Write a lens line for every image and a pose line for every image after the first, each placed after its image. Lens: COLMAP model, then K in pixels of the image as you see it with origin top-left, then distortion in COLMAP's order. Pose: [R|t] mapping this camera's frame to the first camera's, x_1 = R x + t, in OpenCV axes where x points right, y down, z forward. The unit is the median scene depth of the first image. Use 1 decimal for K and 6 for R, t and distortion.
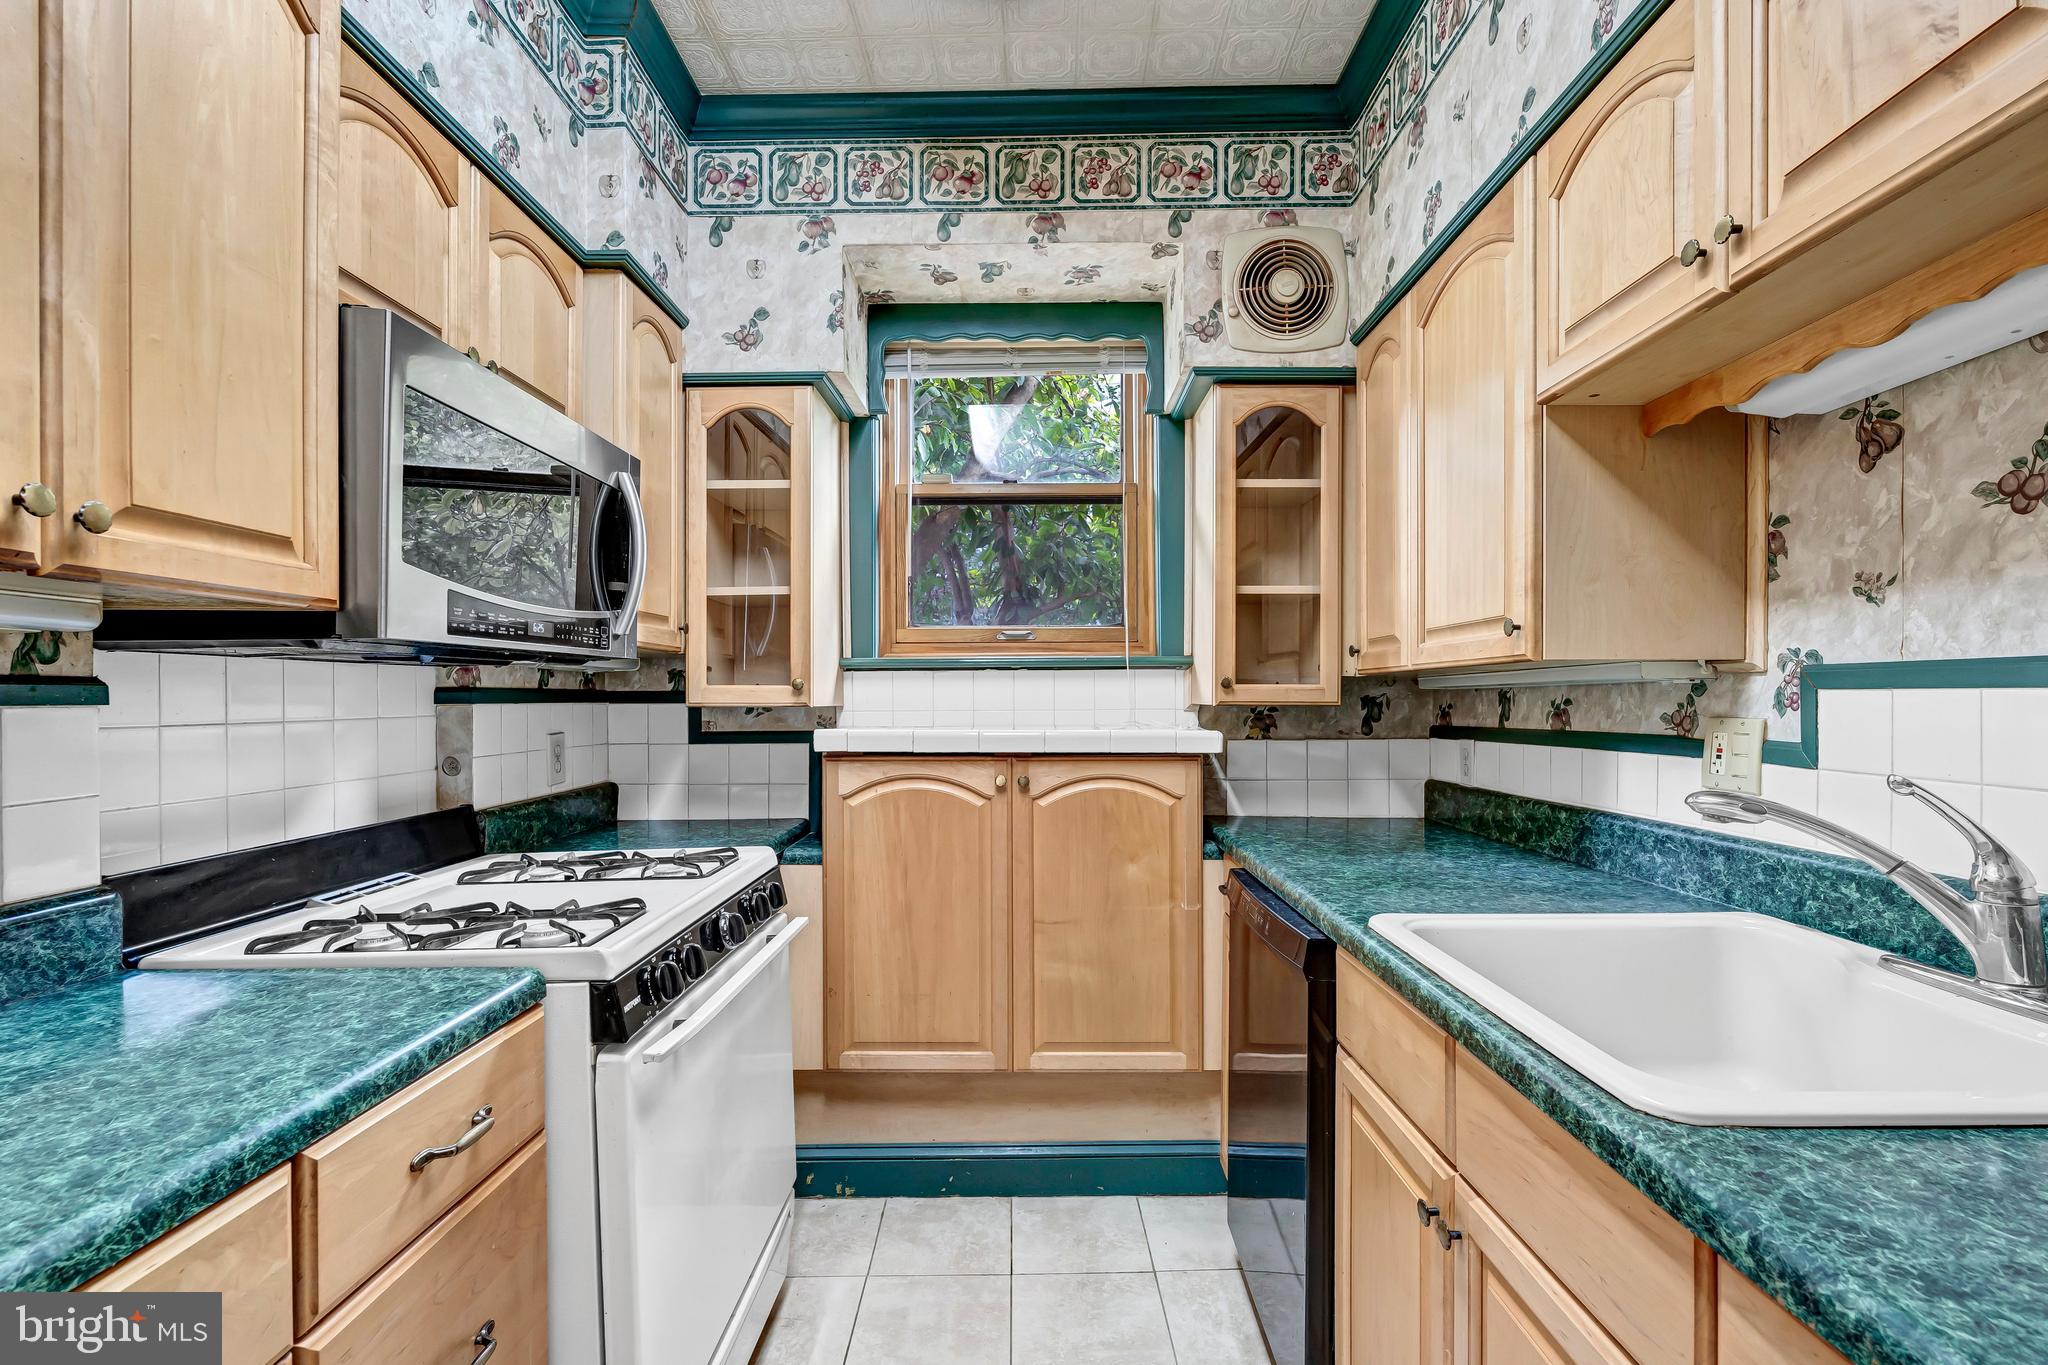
lens RADIAL K [[933.8, 0, 1020.3], [0, 933.8, 701.7], [0, 0, 1]] dist [-0.001490, -0.000266]
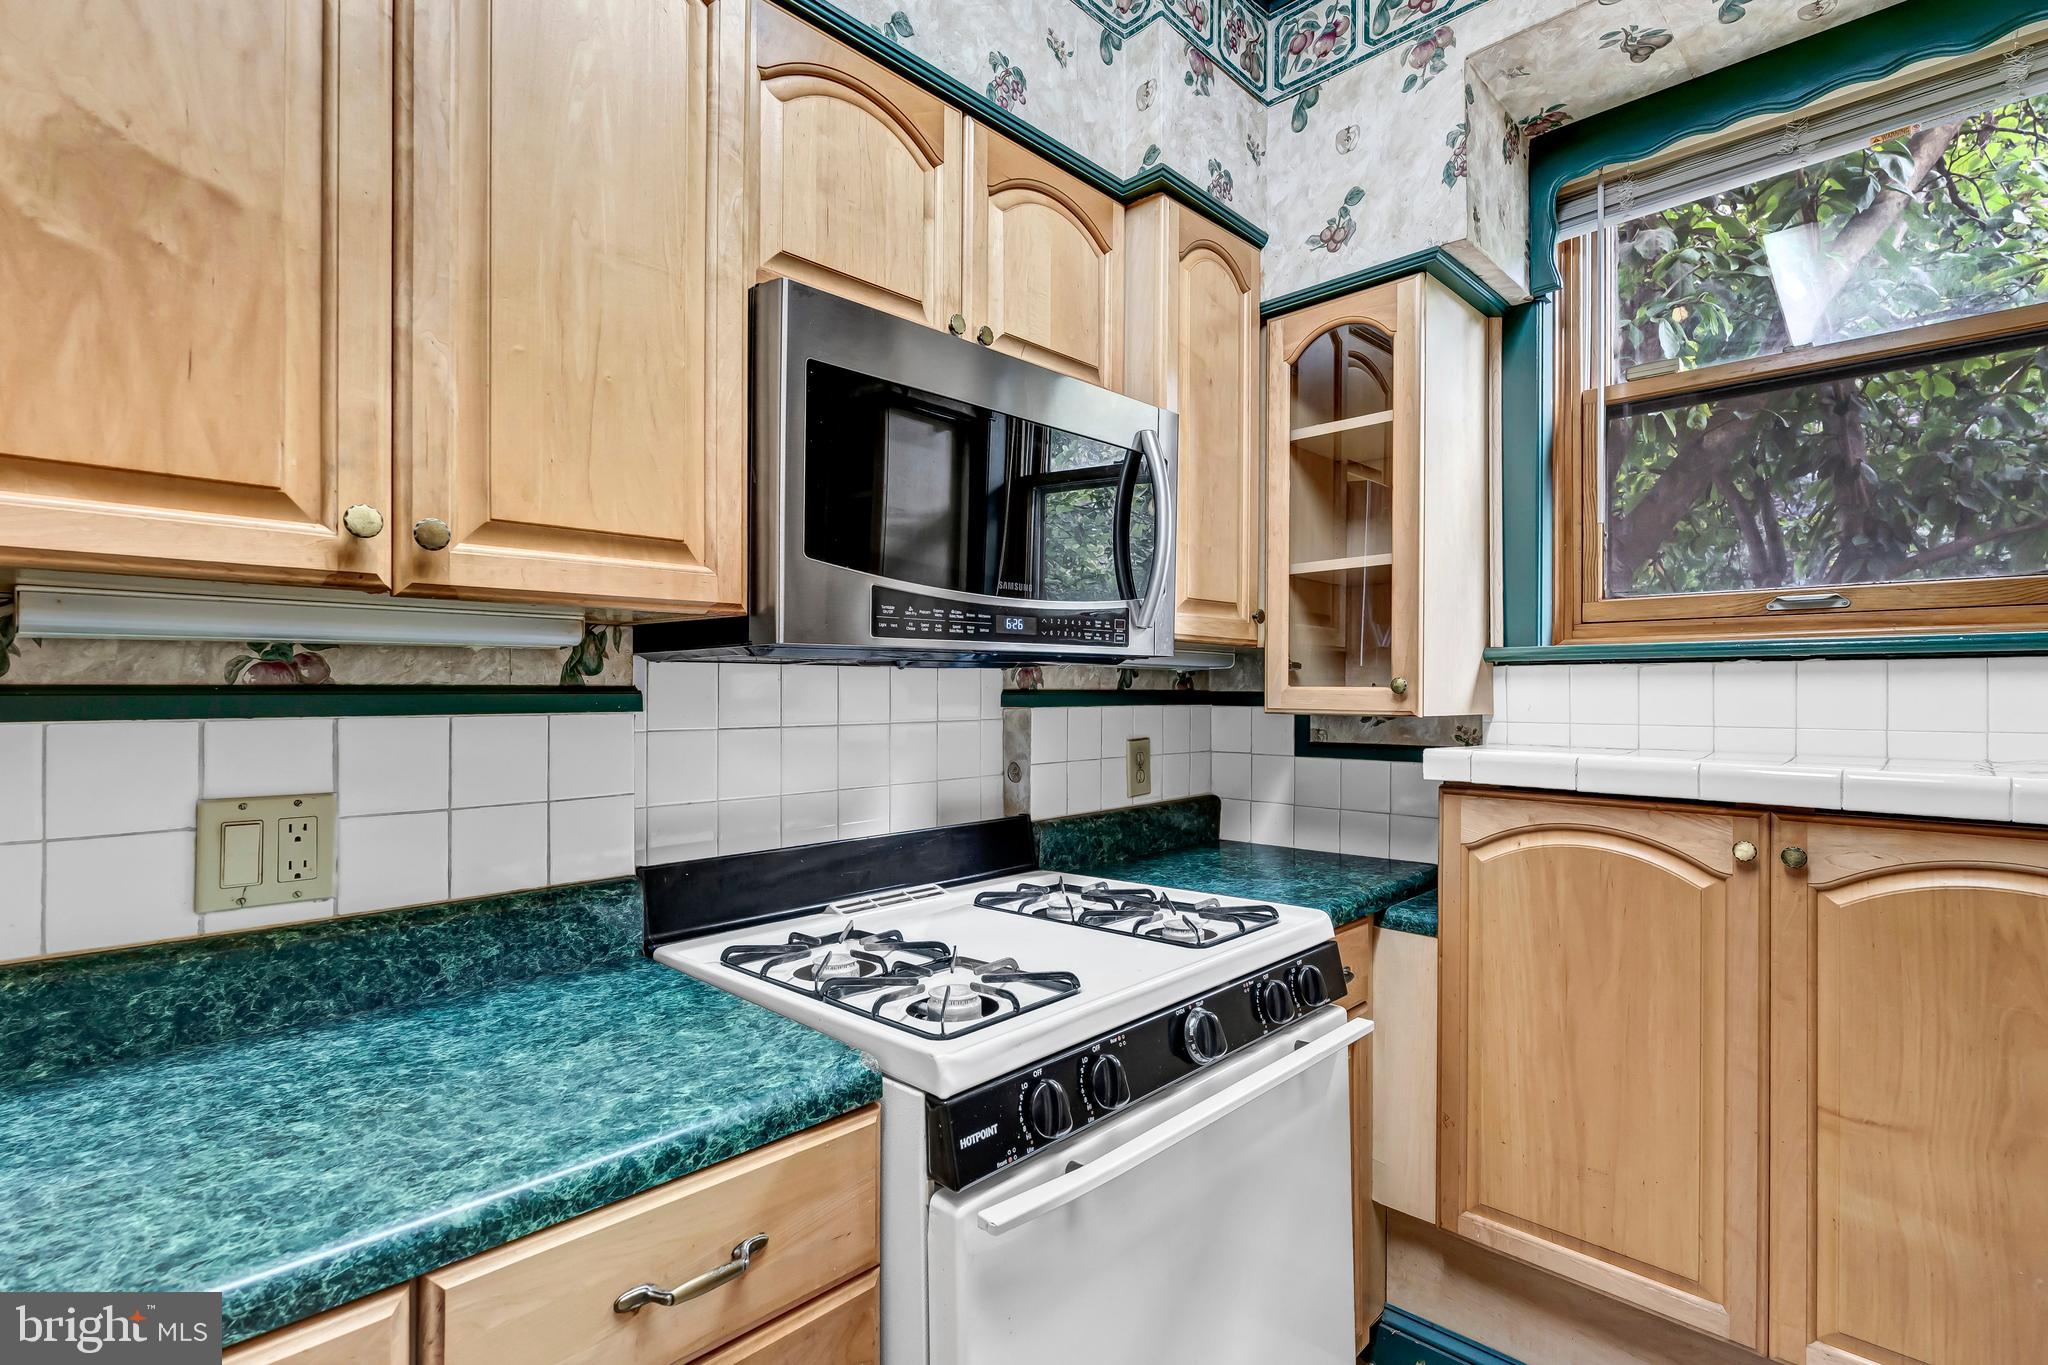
lens RADIAL K [[957.7, 0, 1029.4], [0, 957.7, 687.8], [0, 0, 1]] dist [-0.001552, -0.000570]
pose [[0.725292, 0.003768, -0.688431, 0.067367], [-0.007743, 0.999966, -0.002685, -0.013097], [0.688398, 0.007278, 0.725297, 0.259879]]
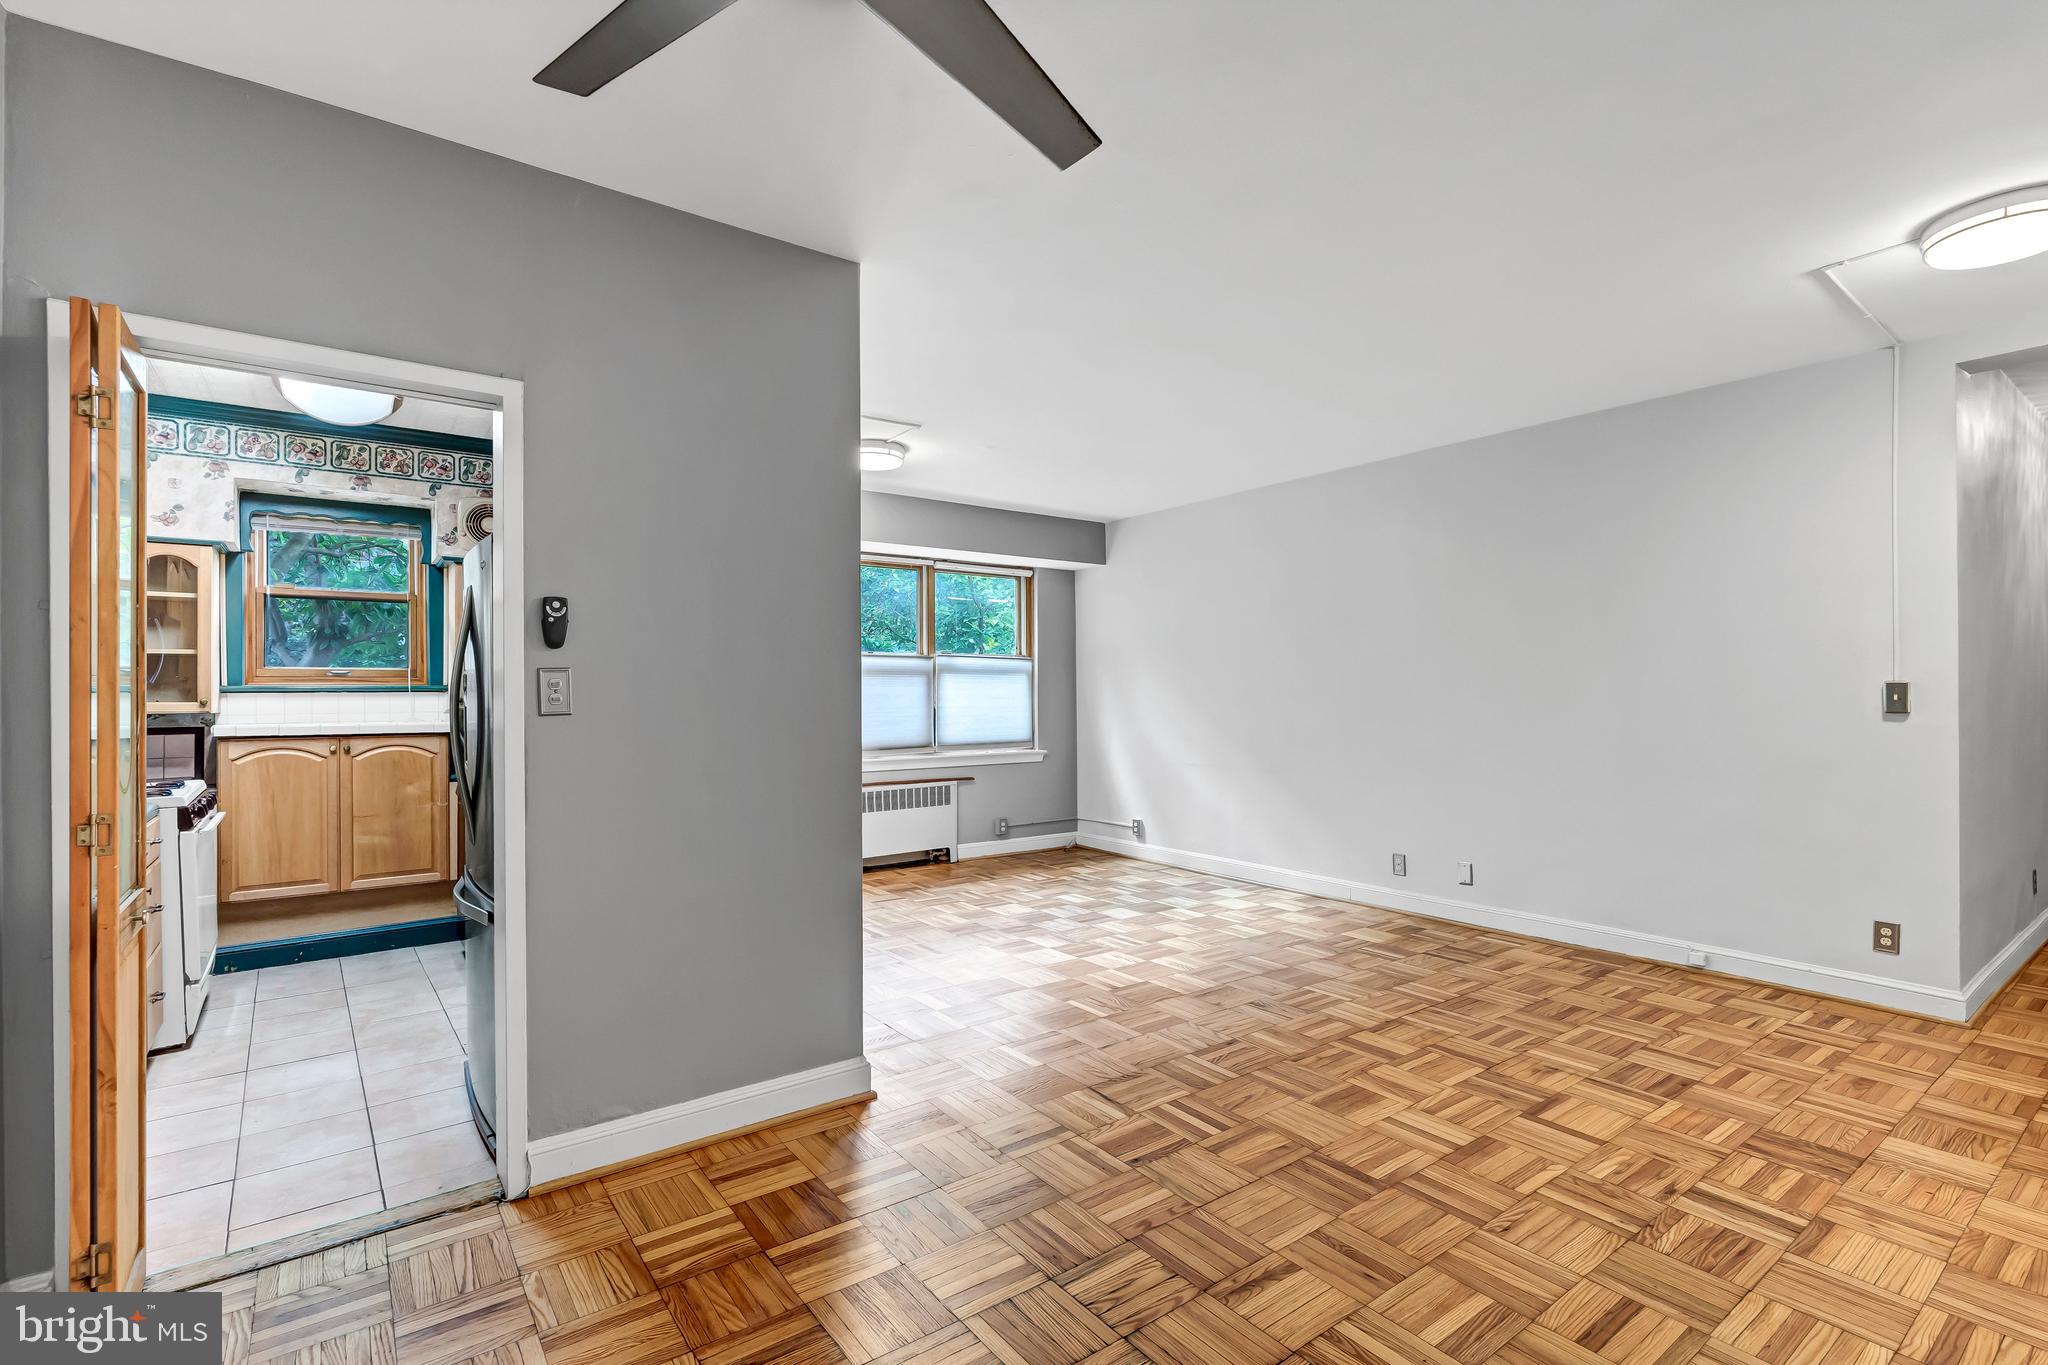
lens RADIAL K [[945.1, 0, 1024.8], [0, 945.1, 692.4], [0, 0, 1]] dist [-0.001476, -0.000357]
pose [[0.794261, 0.000197, 0.607577, -0.075396], [0.004987, 0.999964, -0.006844, -0.016122], [-0.607557, 0.008466, 0.794231, -1.579231]]
